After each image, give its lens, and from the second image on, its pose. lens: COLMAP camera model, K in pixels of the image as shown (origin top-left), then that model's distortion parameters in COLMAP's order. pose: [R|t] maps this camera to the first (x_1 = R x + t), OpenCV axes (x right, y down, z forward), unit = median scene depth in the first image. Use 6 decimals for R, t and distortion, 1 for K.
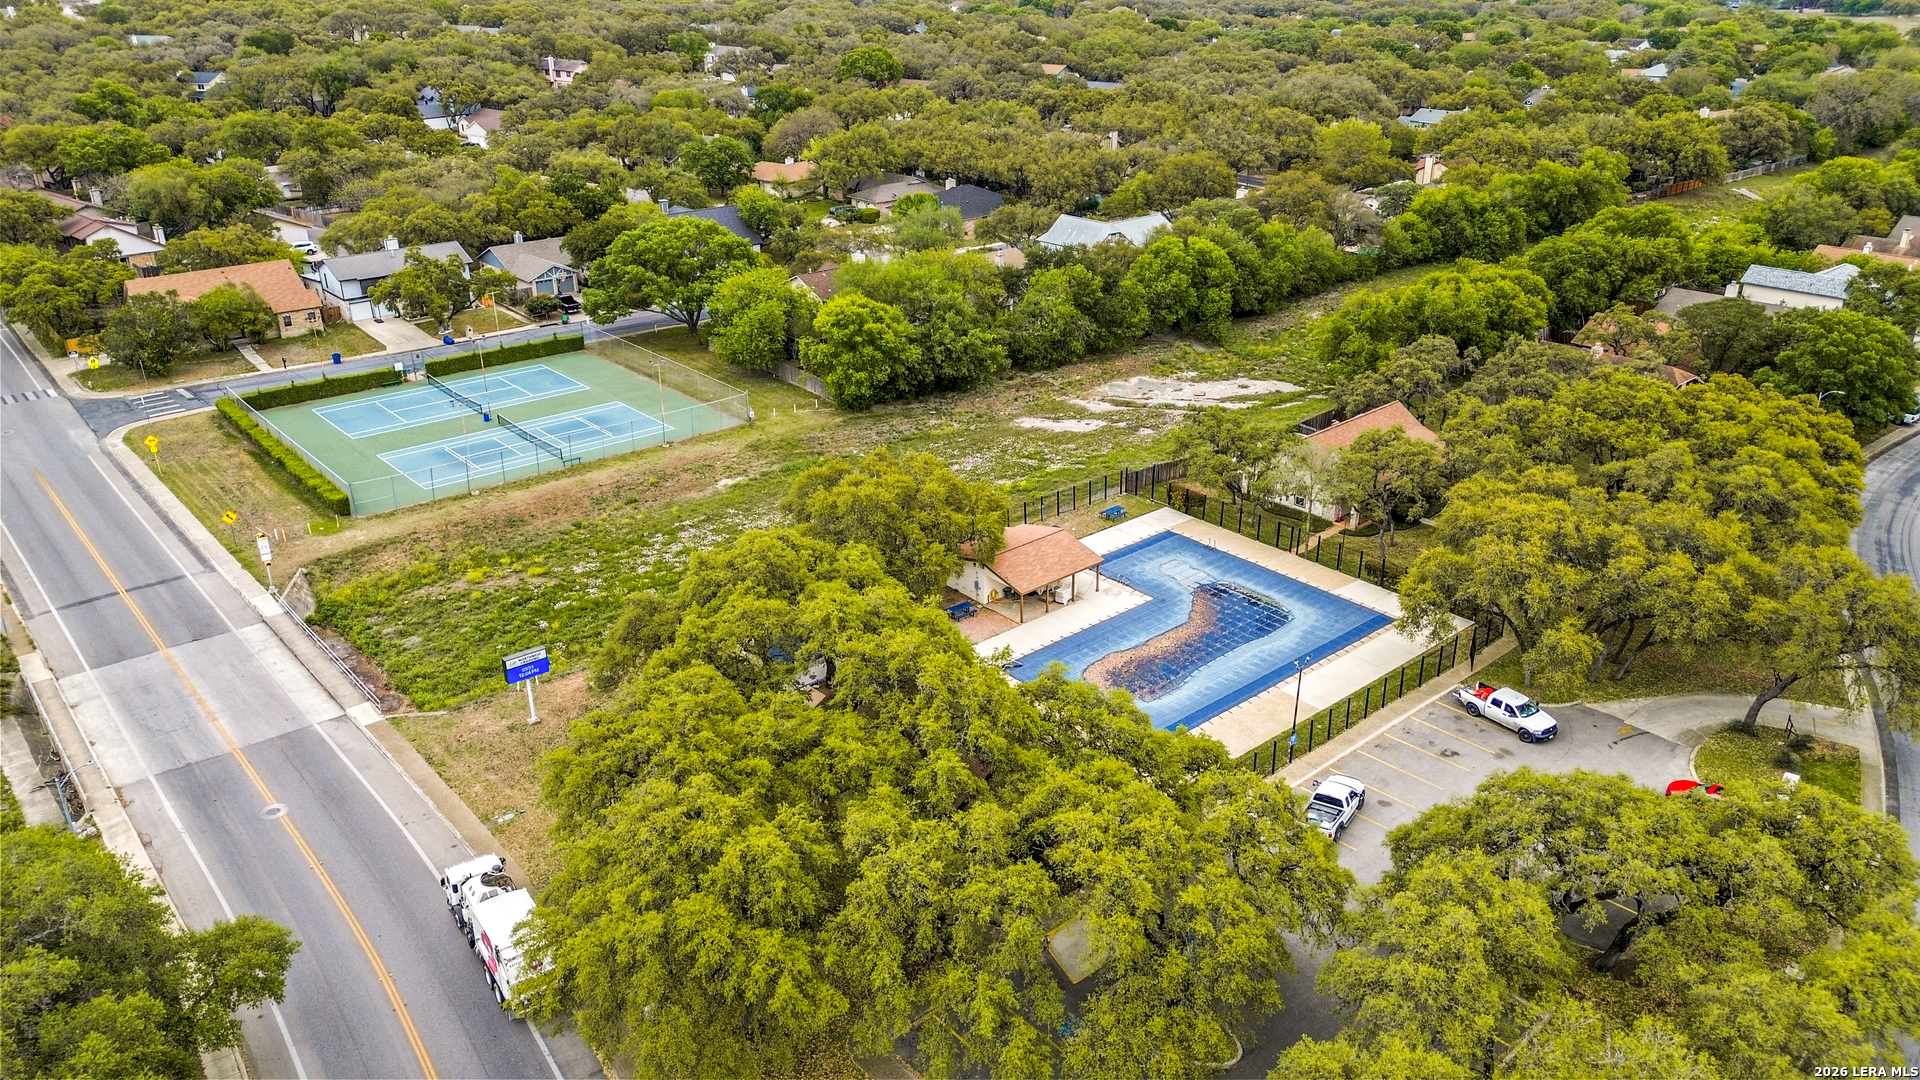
lens RADIAL K [[1344.4, 0, 973.0], [0, 1344.4, 540.8], [0, 0, 1]] dist [0.096970, -0.129233]
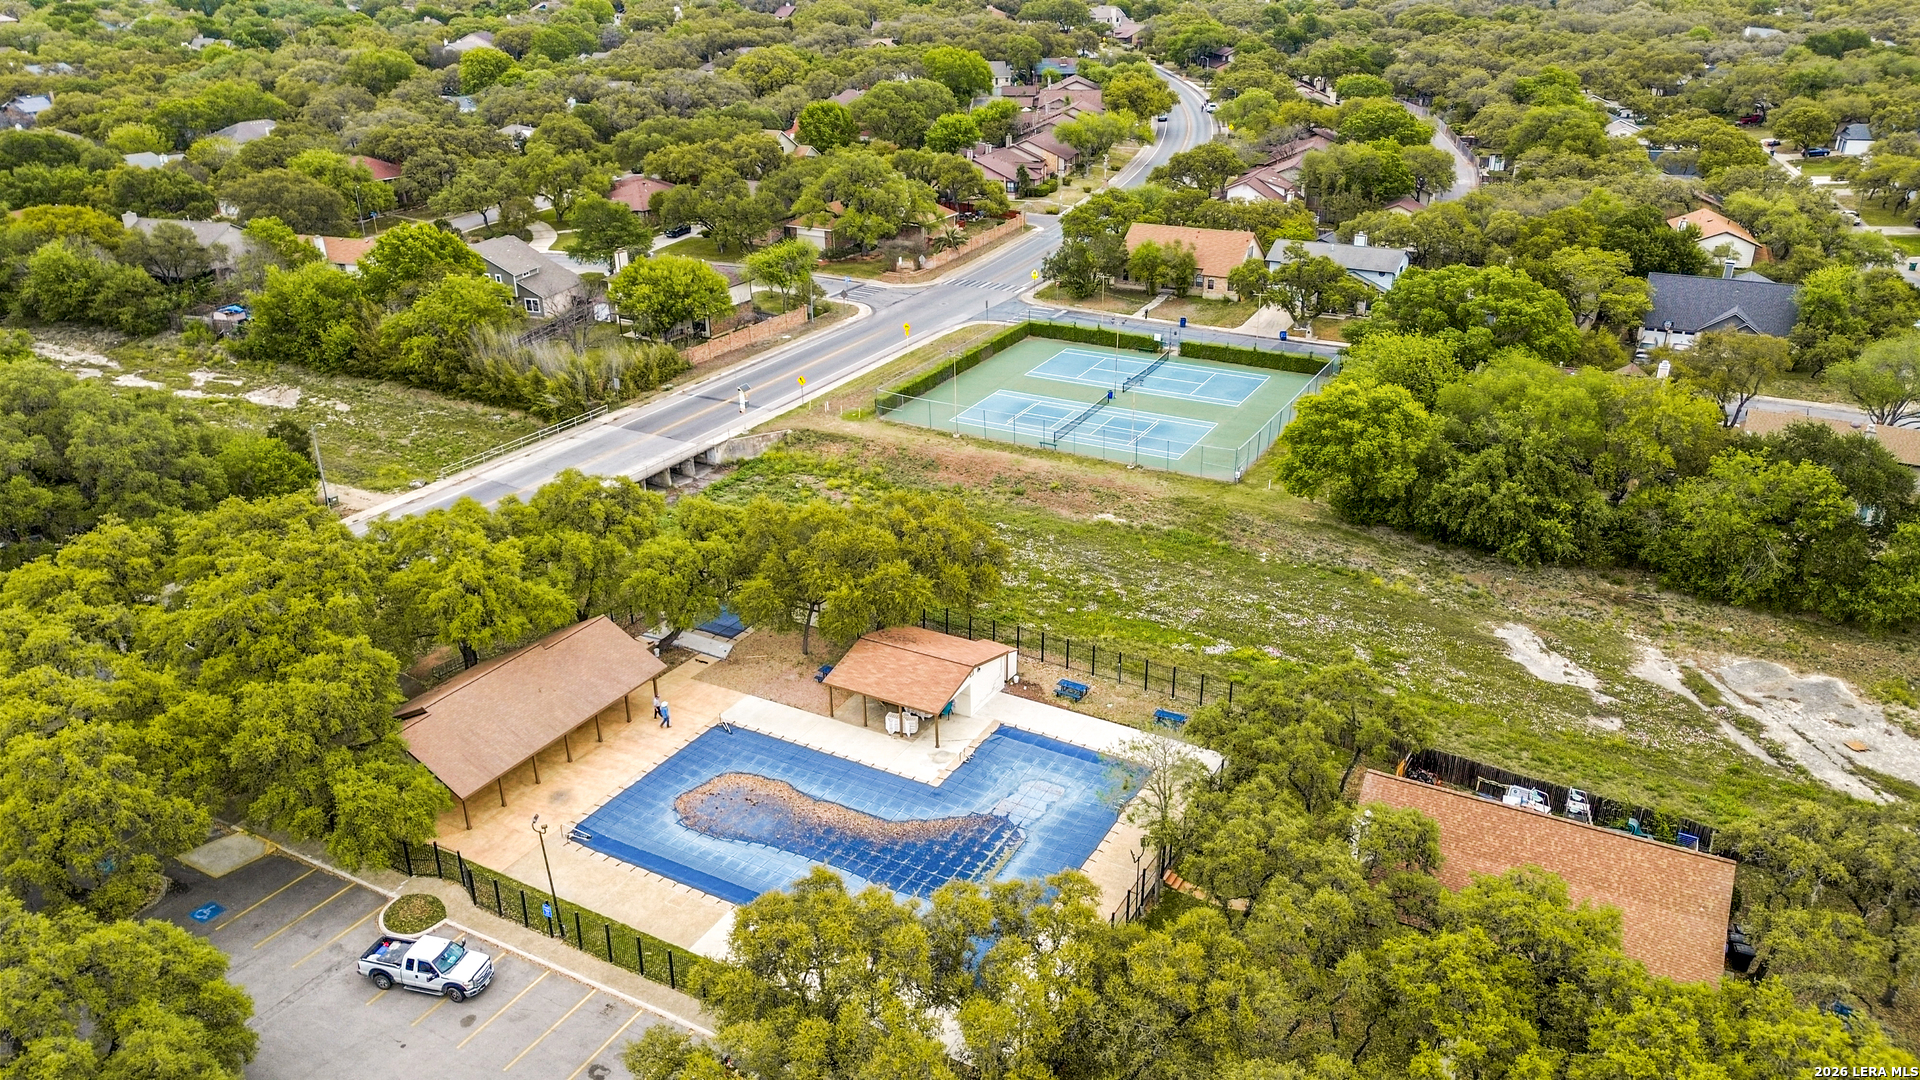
lens RADIAL K [[1344.4, 0, 973.0], [0, 1344.4, 540.8], [0, 0, 1]] dist [0.096970, -0.129233]
pose [[0.341974, 0.382592, -0.858299, 0.531199], [-0.374975, 0.893057, 0.248683, -0.201288], [0.861654, 0.236797, 0.448865, 0.440337]]
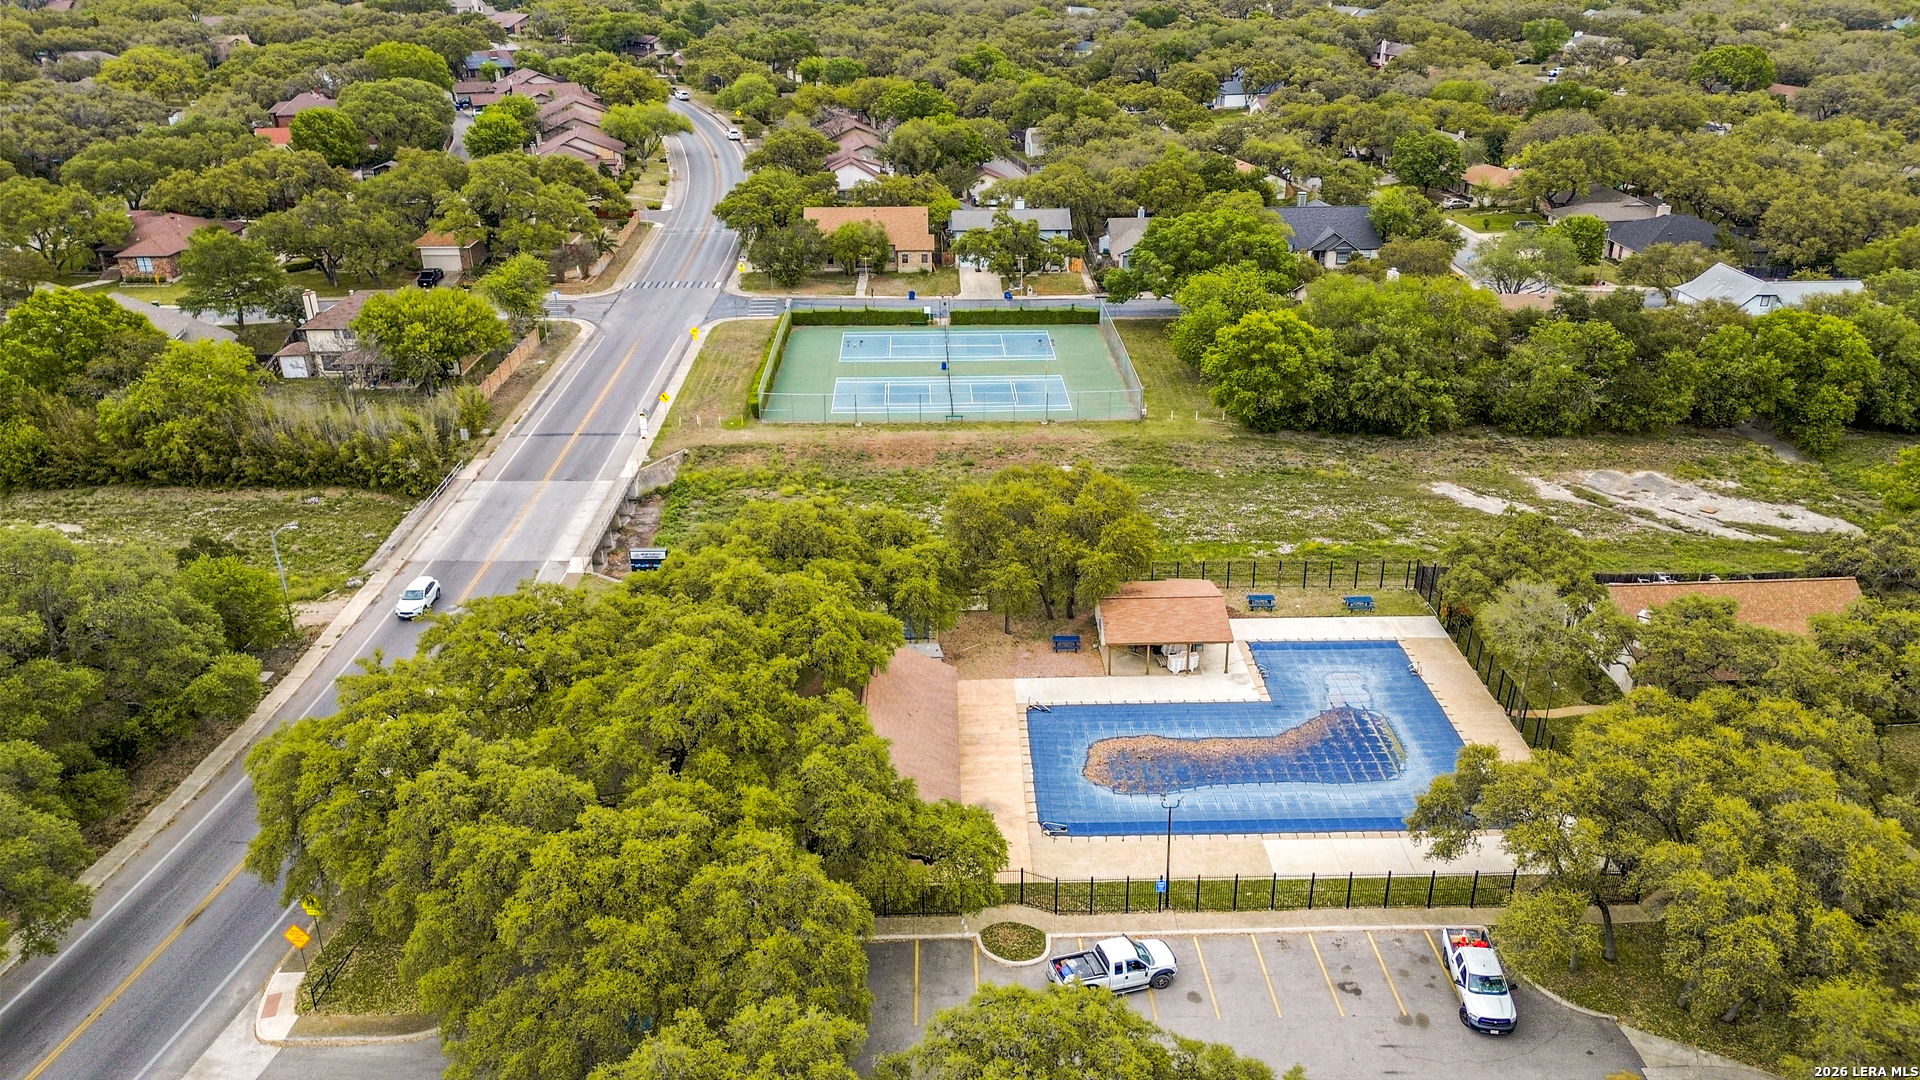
lens RADIAL K [[1344.4, 0, 973.0], [0, 1344.4, 540.8], [0, 0, 1]] dist [0.096970, -0.129233]
pose [[0.772581, 0.265362, -0.576802, 0.321109], [-0.257124, 0.961406, 0.097905, -0.063968], [0.580522, 0.072670, 0.810995, 0.122984]]
